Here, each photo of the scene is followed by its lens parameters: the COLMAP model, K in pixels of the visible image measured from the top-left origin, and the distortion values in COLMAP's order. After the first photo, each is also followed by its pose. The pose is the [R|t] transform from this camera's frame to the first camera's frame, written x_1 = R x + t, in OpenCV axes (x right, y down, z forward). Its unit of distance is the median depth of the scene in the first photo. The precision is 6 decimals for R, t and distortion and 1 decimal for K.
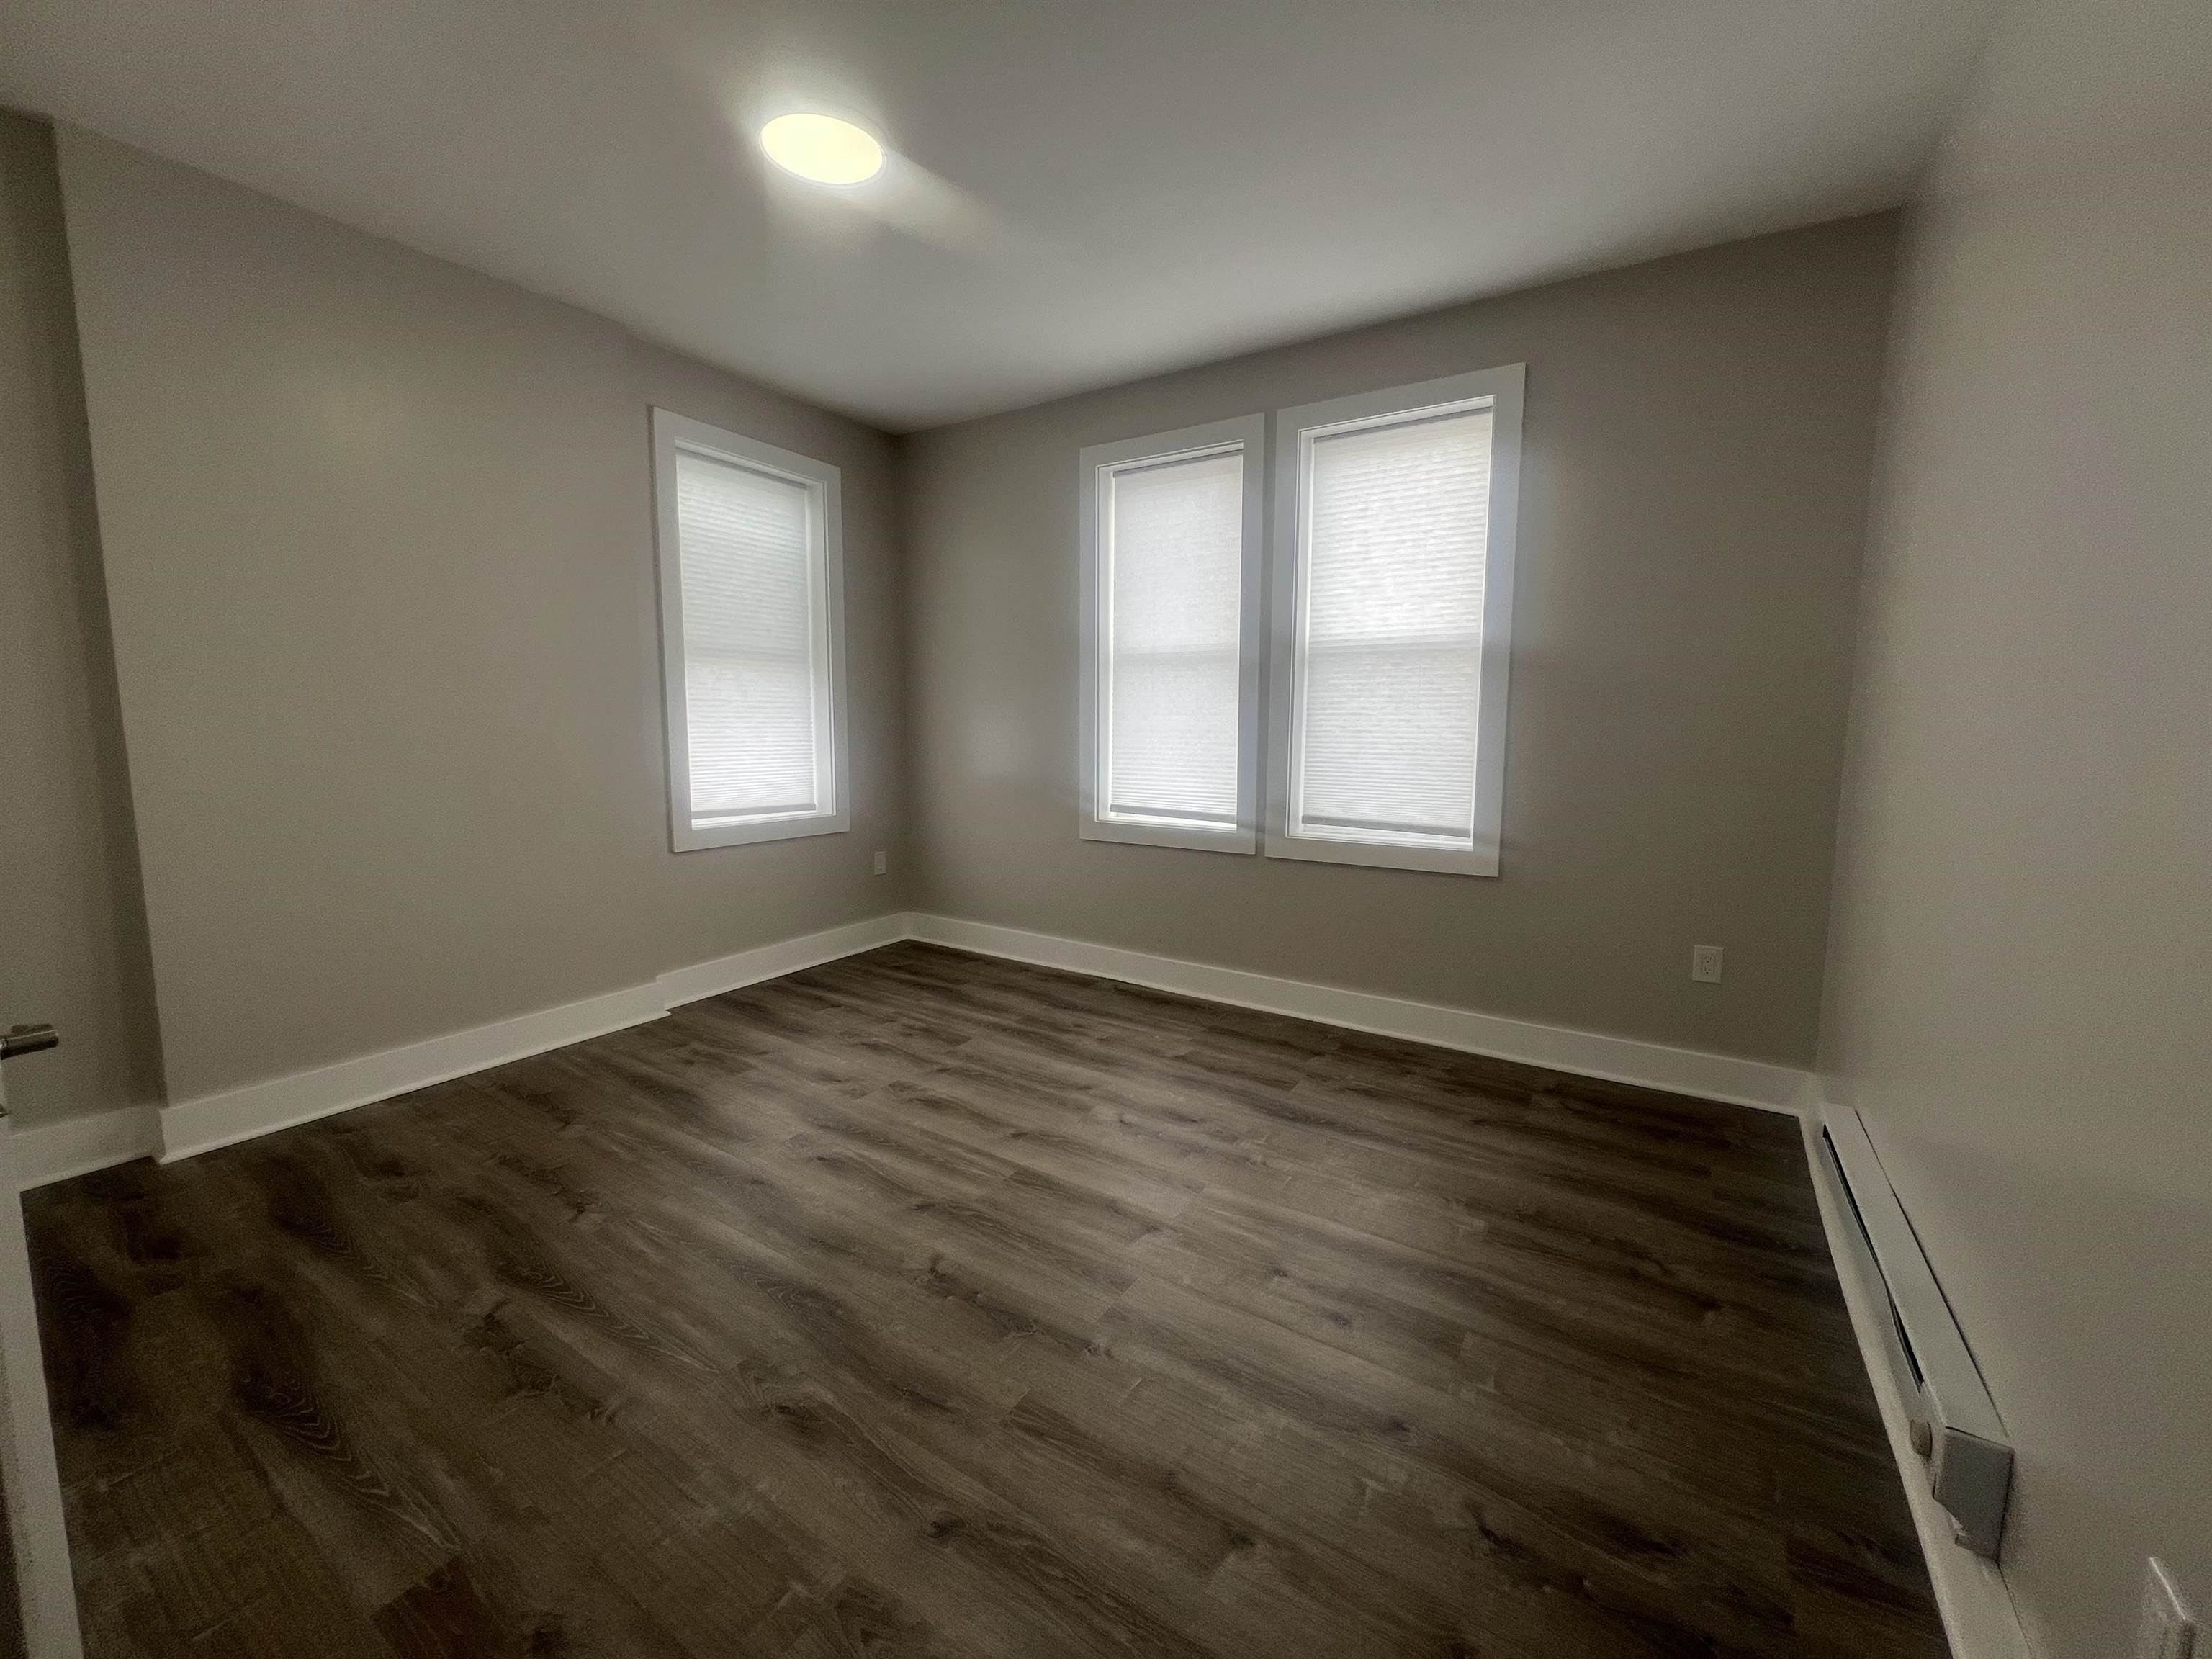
lens RADIAL K [[895.5, 0, 1106.0], [0, 895.5, 829.5], [0, 0, 1]] dist [0.000806, 0.000174]
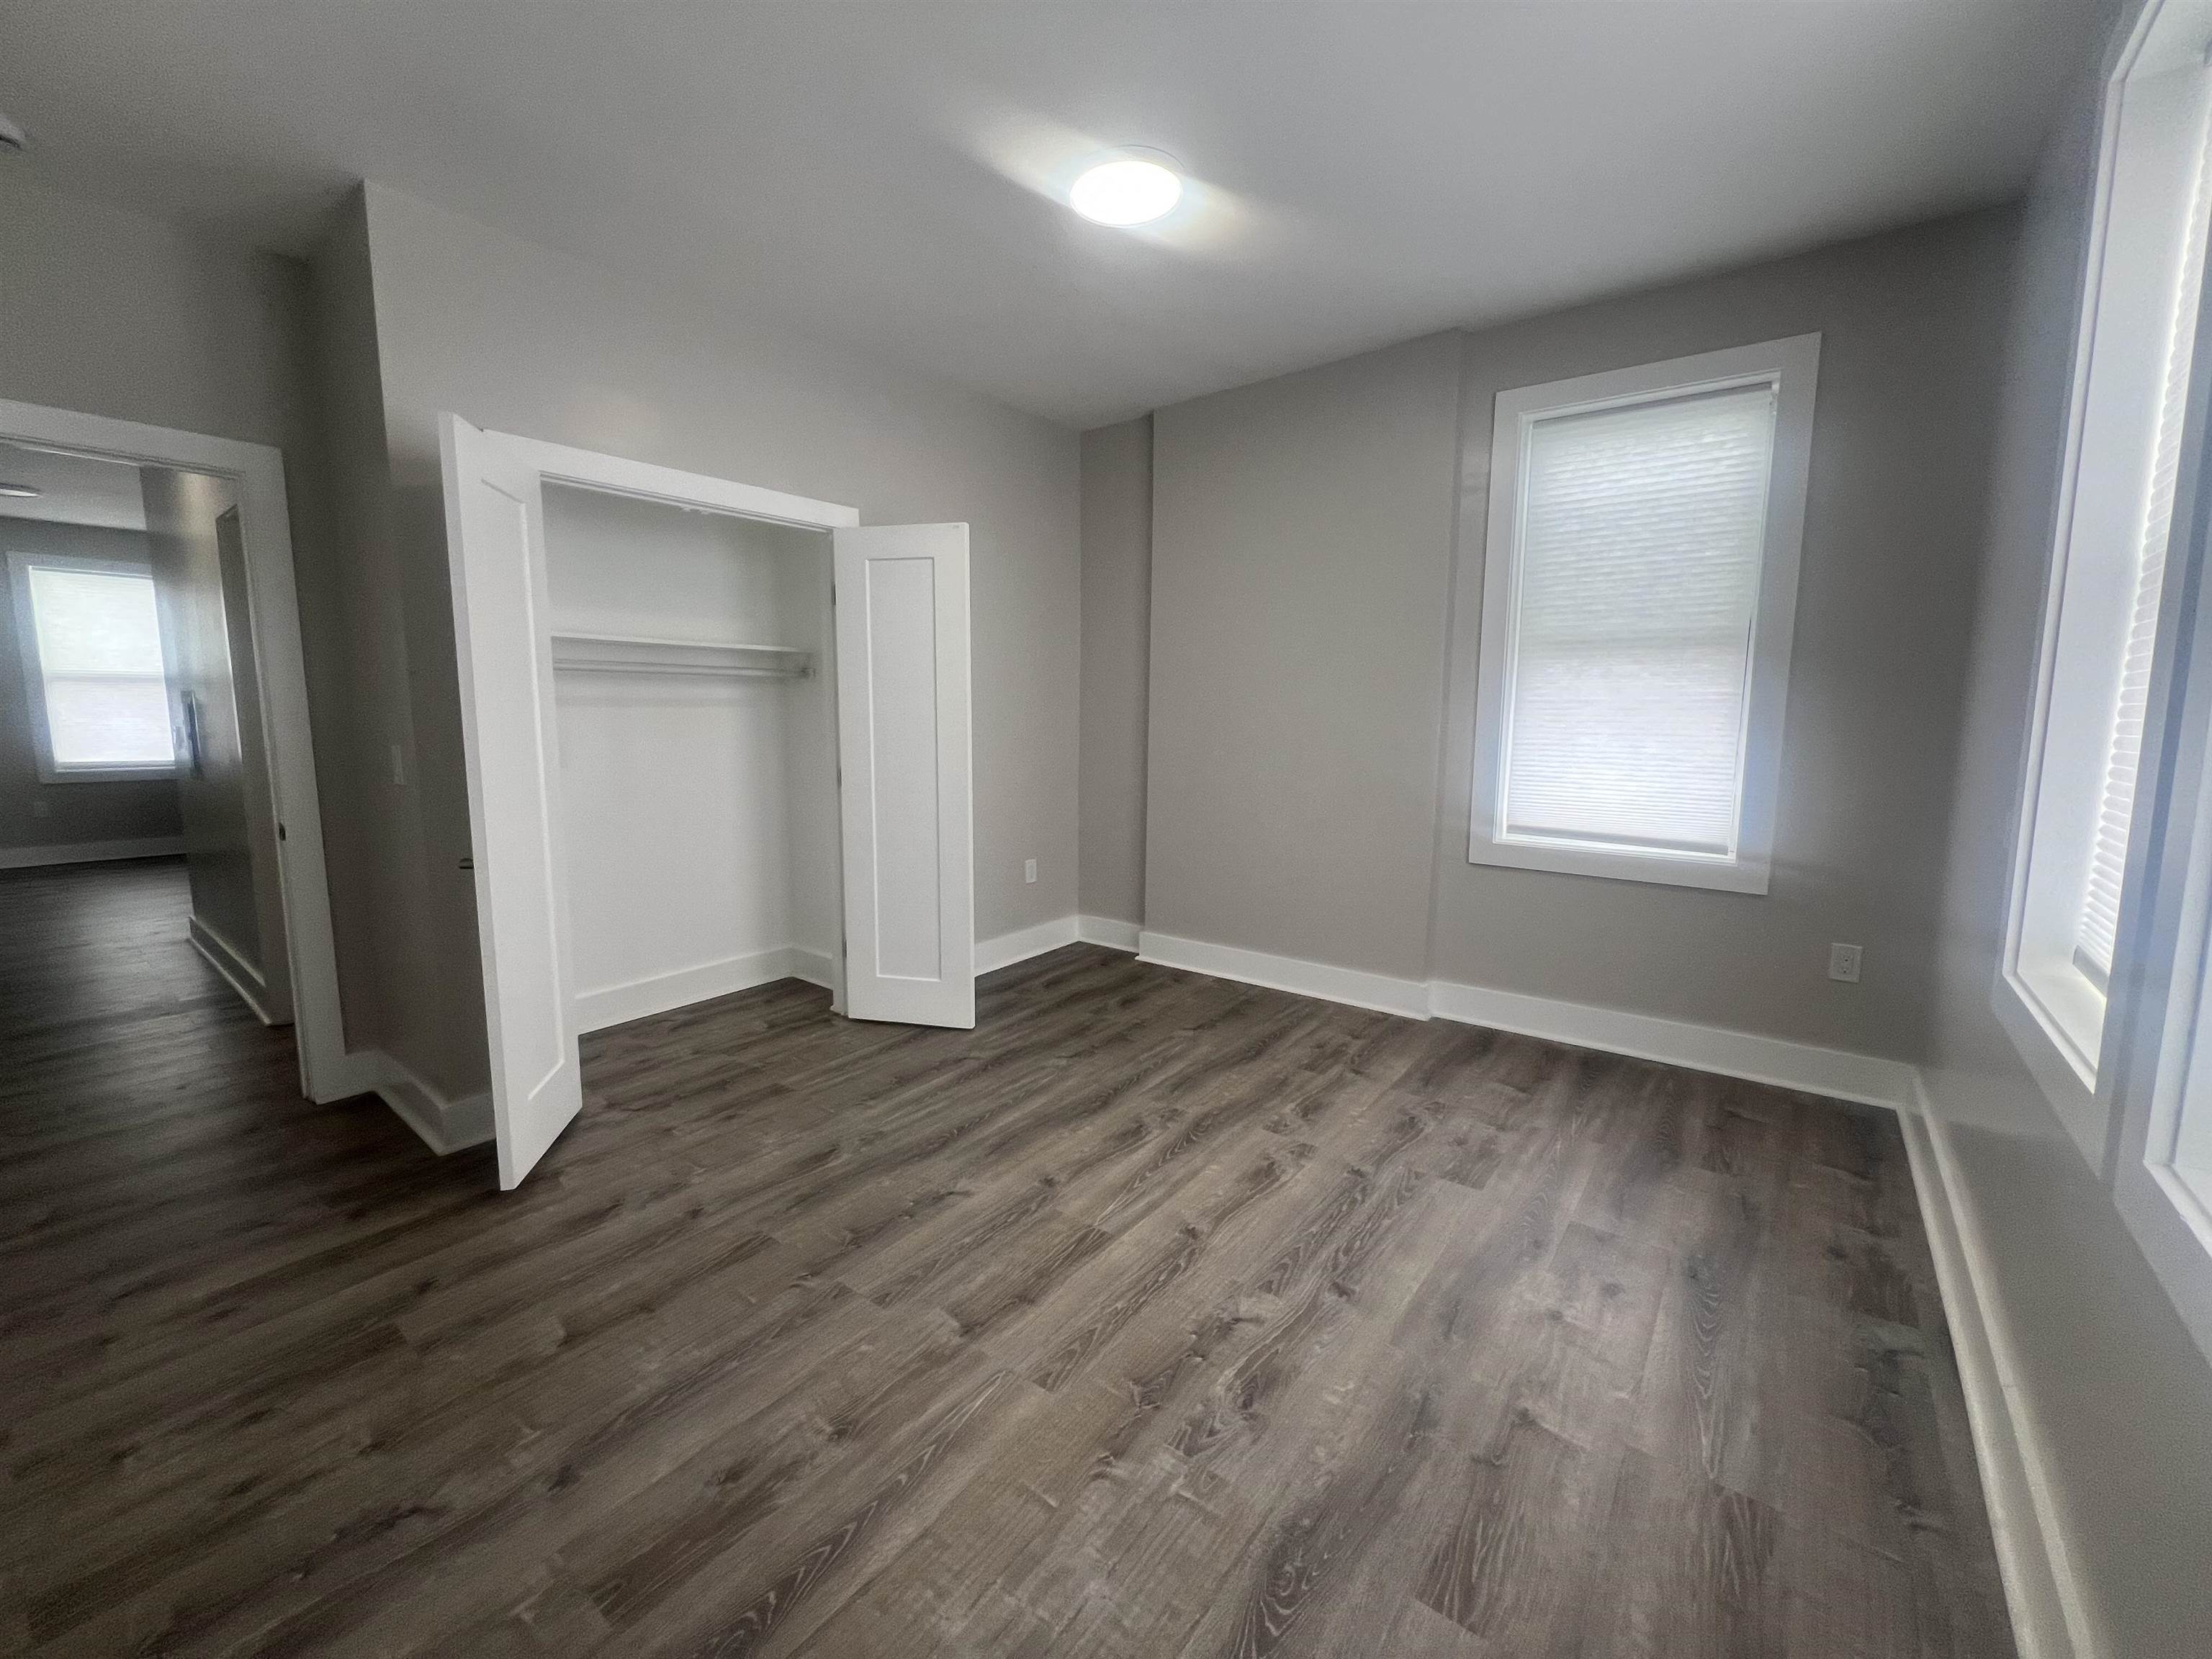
lens RADIAL K [[895.5, 0, 1106.0], [0, 895.5, 829.5], [0, 0, 1]] dist [0.000806, 0.000174]
pose [[-0.108079, 0.122520, -0.986564, 0.693113], [-0.125224, 0.982795, 0.135770, -0.126337], [0.986224, 0.138215, -0.090877, 0.973018]]
